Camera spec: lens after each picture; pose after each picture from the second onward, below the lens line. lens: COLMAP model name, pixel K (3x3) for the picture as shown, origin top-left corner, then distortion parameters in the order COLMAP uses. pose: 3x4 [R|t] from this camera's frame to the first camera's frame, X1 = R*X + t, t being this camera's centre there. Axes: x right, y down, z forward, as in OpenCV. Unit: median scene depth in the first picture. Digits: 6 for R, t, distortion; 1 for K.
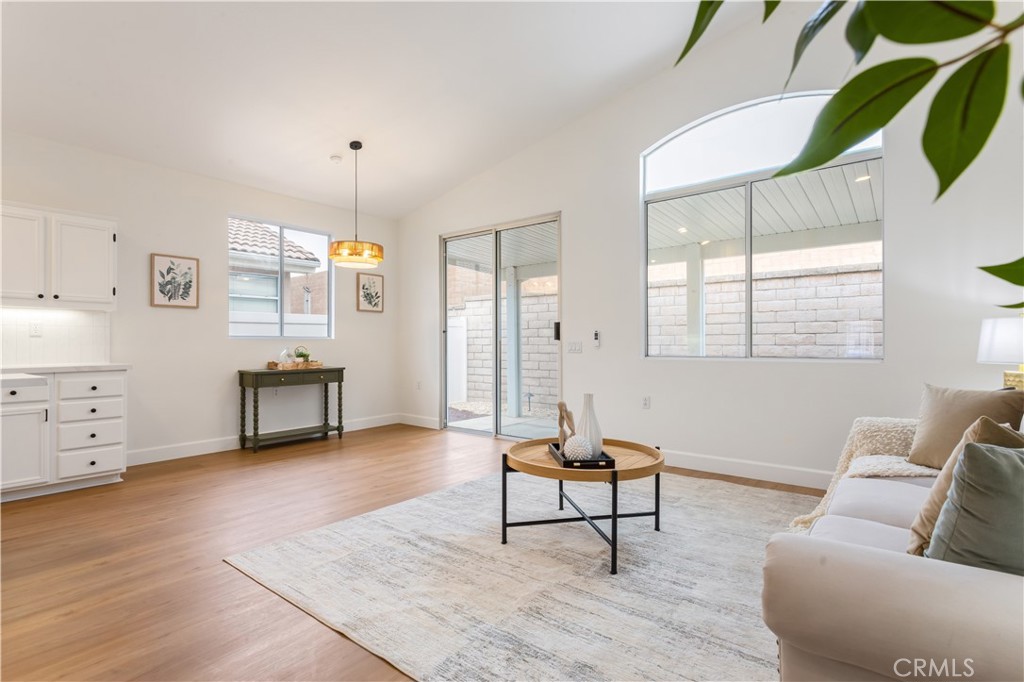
lens RADIAL K [[495.3, 0, 493.8], [0, 495.3, 343.3], [0, 0, 1]] dist [-0.003484, 0.003148]
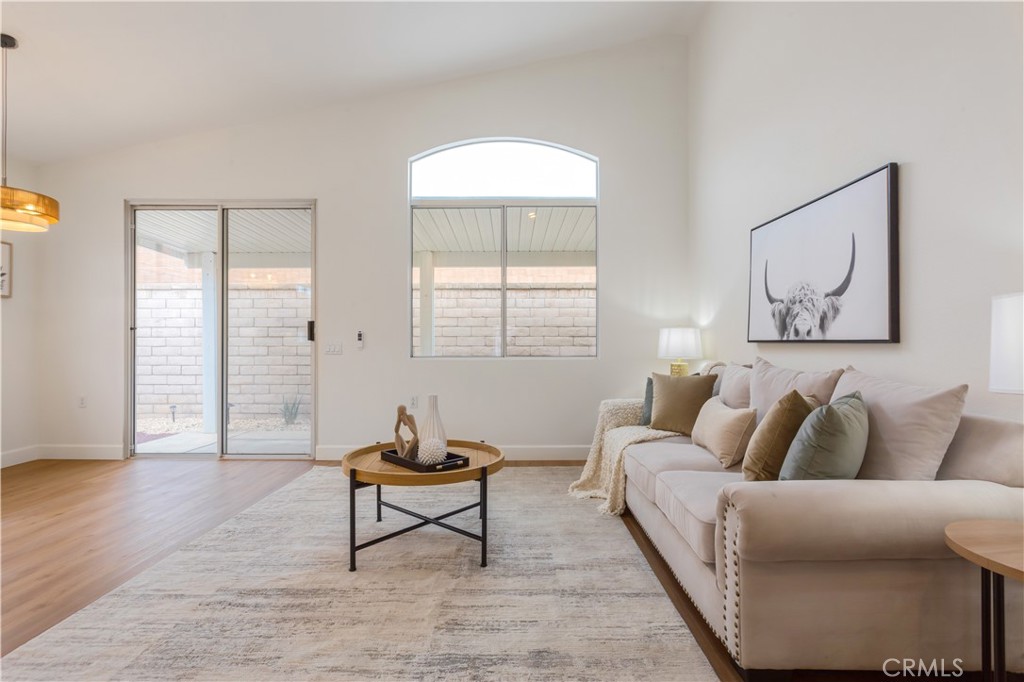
lens RADIAL K [[495.3, 0, 511.5], [0, 495.3, 342.7], [0, 0, 1]] dist [-0.003484, 0.003148]
pose [[0.778320, 0.003612, 0.627858, -0.225650], [-0.001111, 0.999990, -0.004375, 0.001270], [-0.627867, 0.002708, 0.778316, 0.096527]]
